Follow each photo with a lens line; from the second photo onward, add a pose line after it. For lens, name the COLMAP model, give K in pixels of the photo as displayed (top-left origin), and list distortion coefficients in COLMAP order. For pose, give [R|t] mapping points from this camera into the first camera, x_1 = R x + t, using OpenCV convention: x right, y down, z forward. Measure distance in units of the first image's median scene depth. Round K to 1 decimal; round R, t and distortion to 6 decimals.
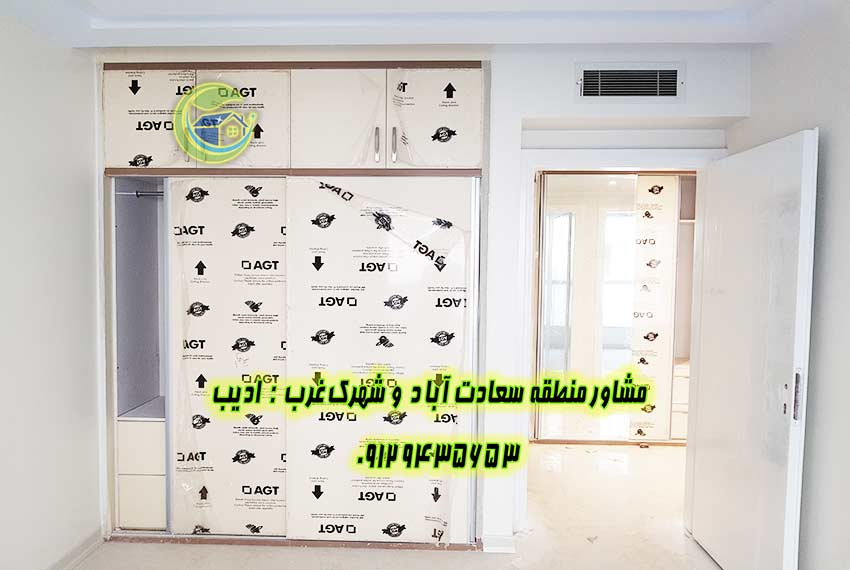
lens RADIAL K [[667.9, 0, 424.8], [0, 667.9, 292.4], [0, 0, 1]] dist [0.000877, -0.003339]
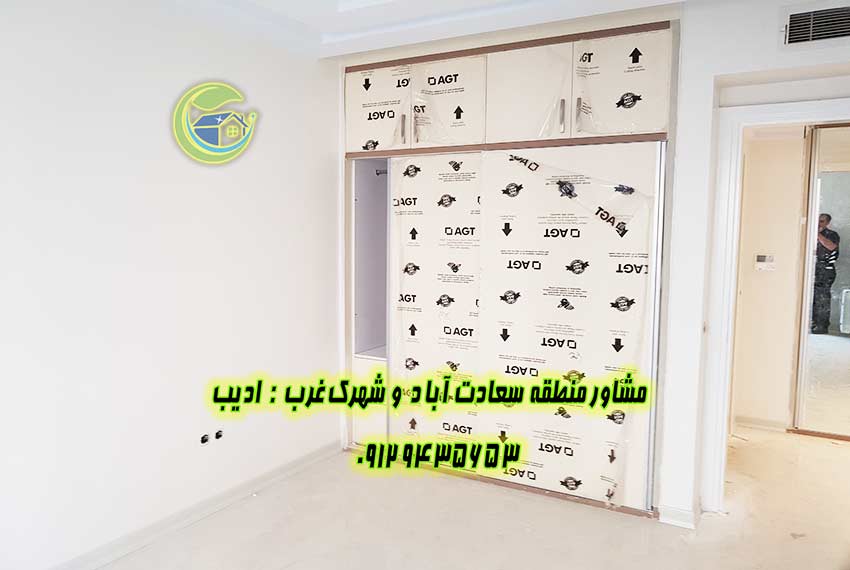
lens RADIAL K [[667.9, 0, 424.8], [0, 667.9, 280.9], [0, 0, 1]] dist [0.000877, -0.003339]
pose [[0.882830, 0.035412, -0.468356, 0.236258], [-0.022468, 0.999196, 0.033199, 0.007352], [0.469155, -0.018786, 0.882916, -0.031322]]
